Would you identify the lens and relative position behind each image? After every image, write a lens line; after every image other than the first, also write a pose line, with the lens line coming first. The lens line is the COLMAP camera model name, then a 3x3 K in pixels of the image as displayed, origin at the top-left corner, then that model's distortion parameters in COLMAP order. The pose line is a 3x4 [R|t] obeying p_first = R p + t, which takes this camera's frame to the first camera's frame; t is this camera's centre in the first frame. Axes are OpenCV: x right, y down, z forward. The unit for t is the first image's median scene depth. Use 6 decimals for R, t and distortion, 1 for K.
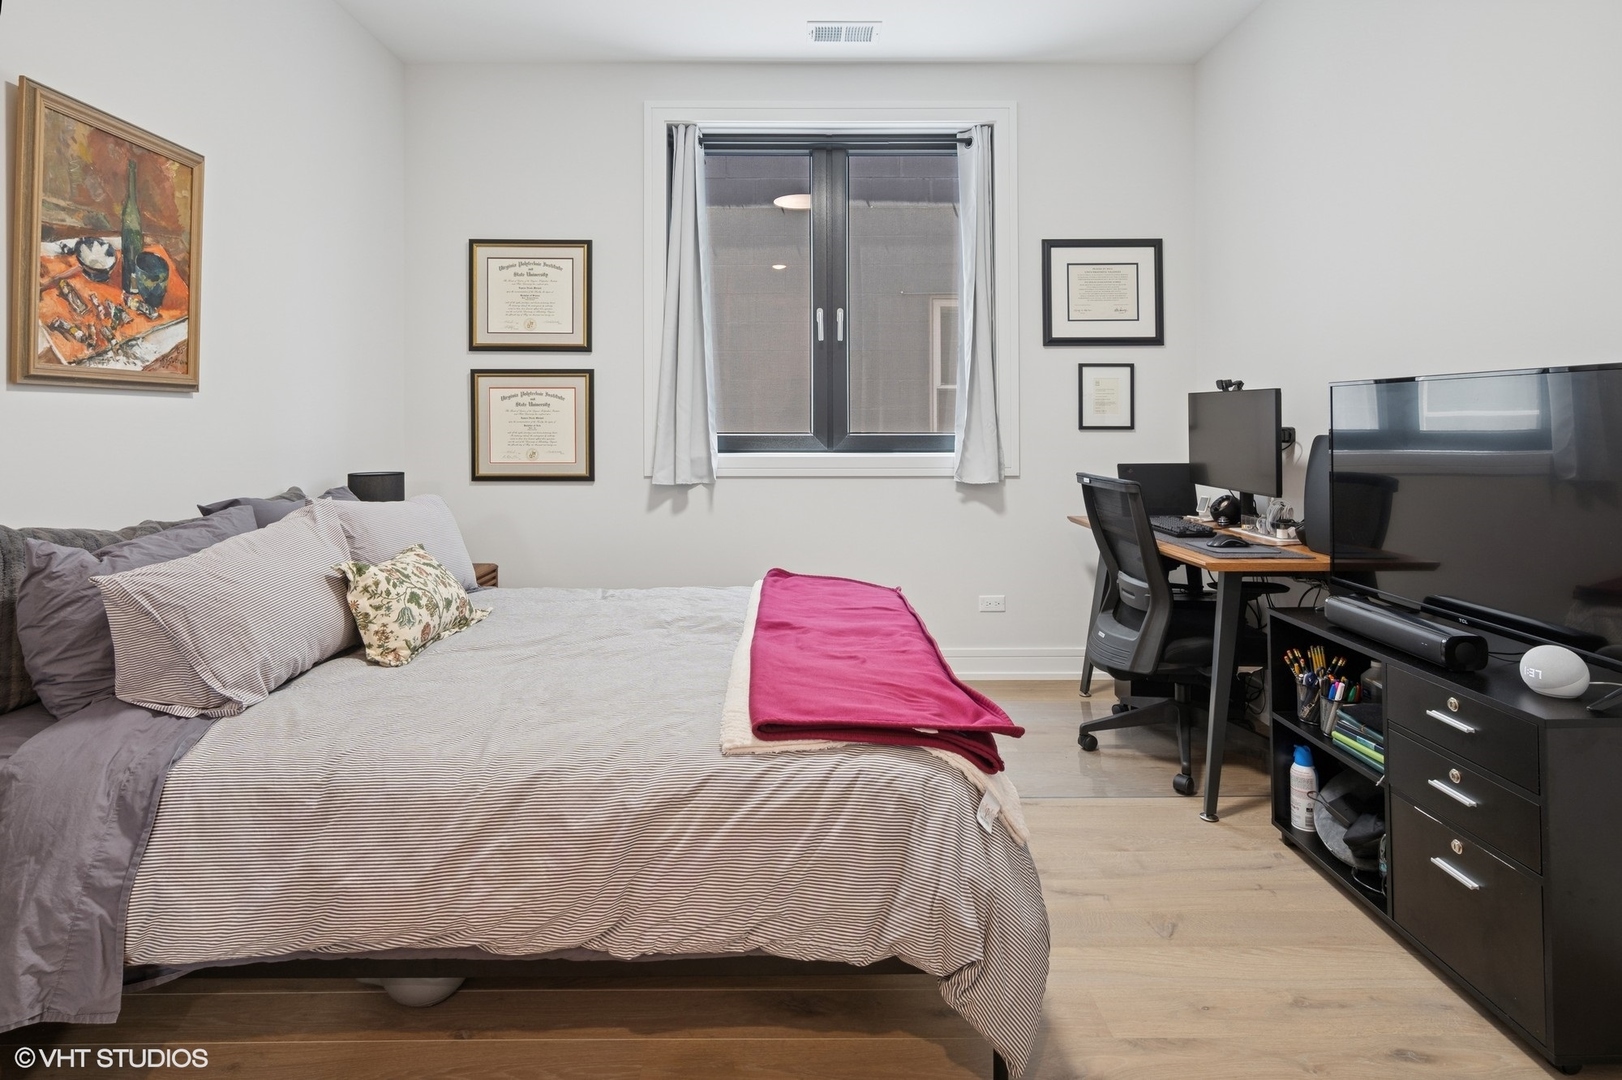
lens RADIAL K [[859.3, 0, 808.8], [0, 859.3, 402.2], [0, 0, 1]] dist [0.000662, -0.000268]
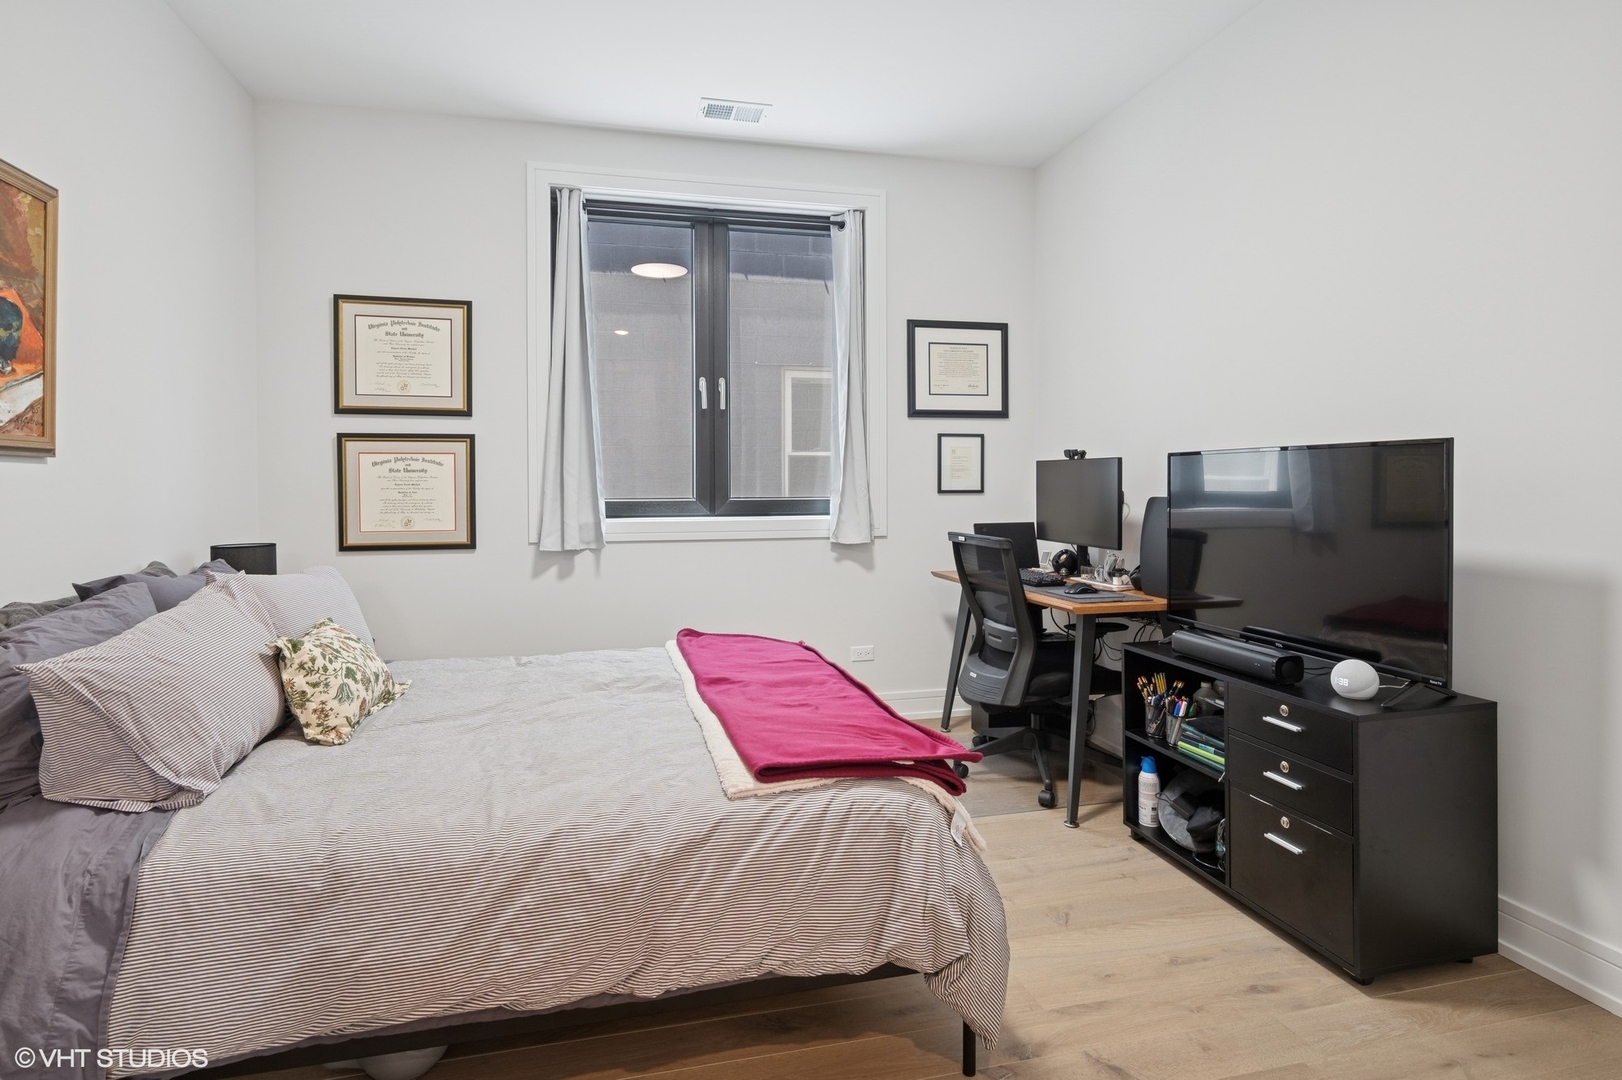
lens RADIAL K [[836.5, 0, 810.1], [0, 836.5, 485.4], [0, 0, 1]] dist [-0.000366, 0.000406]
pose [[0.973703, -0.003684, 0.227790, -0.158508], [-0.001262, 0.999767, 0.021561, -0.002193], [-0.227816, -0.021282, 0.973472, -0.019715]]
